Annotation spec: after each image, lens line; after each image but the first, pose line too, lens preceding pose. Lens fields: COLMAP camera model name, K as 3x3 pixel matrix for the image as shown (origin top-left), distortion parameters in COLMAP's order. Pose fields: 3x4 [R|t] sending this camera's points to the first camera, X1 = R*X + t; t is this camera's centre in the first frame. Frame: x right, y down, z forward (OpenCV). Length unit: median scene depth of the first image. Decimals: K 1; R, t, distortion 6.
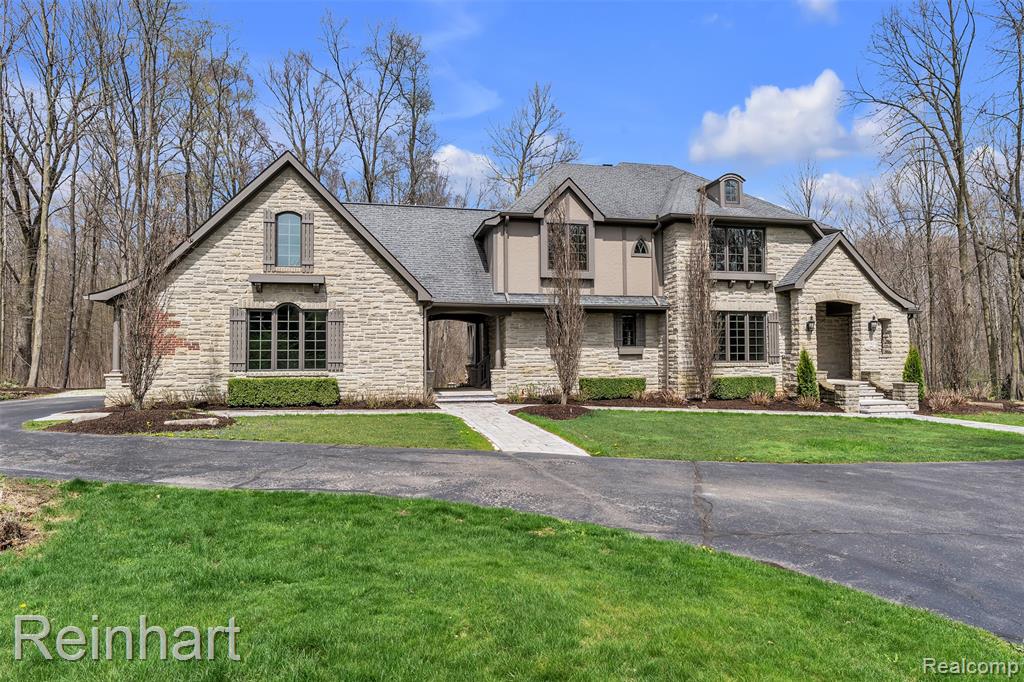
lens RADIAL K [[618.6, 0, 512.0], [0, 618.6, 341.0], [0, 0, 1]] dist [0.000105, -0.000008]
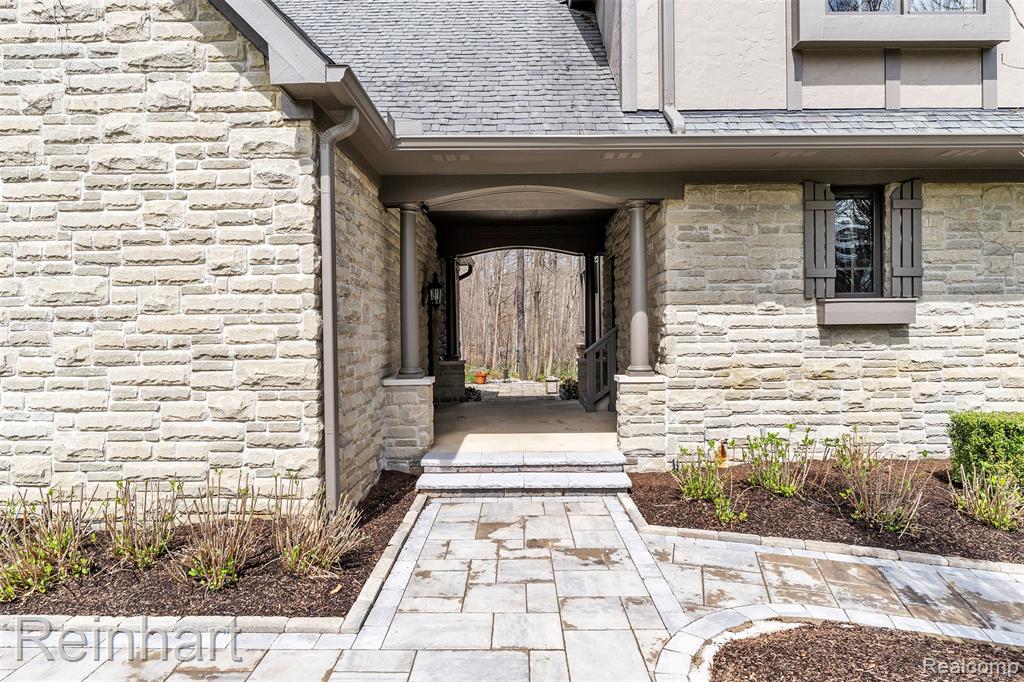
lens RADIAL K [[635.4, 0, 512.0], [0, 635.4, 341.0], [0, 0, 1]] dist [-0.034002, -0.000090]
pose [[0.976882, 0.000110, -0.213778, -0.017490], [0.010858, 0.998683, 0.050134, 0.012935], [0.213502, -0.051296, 0.975595, 0.697344]]
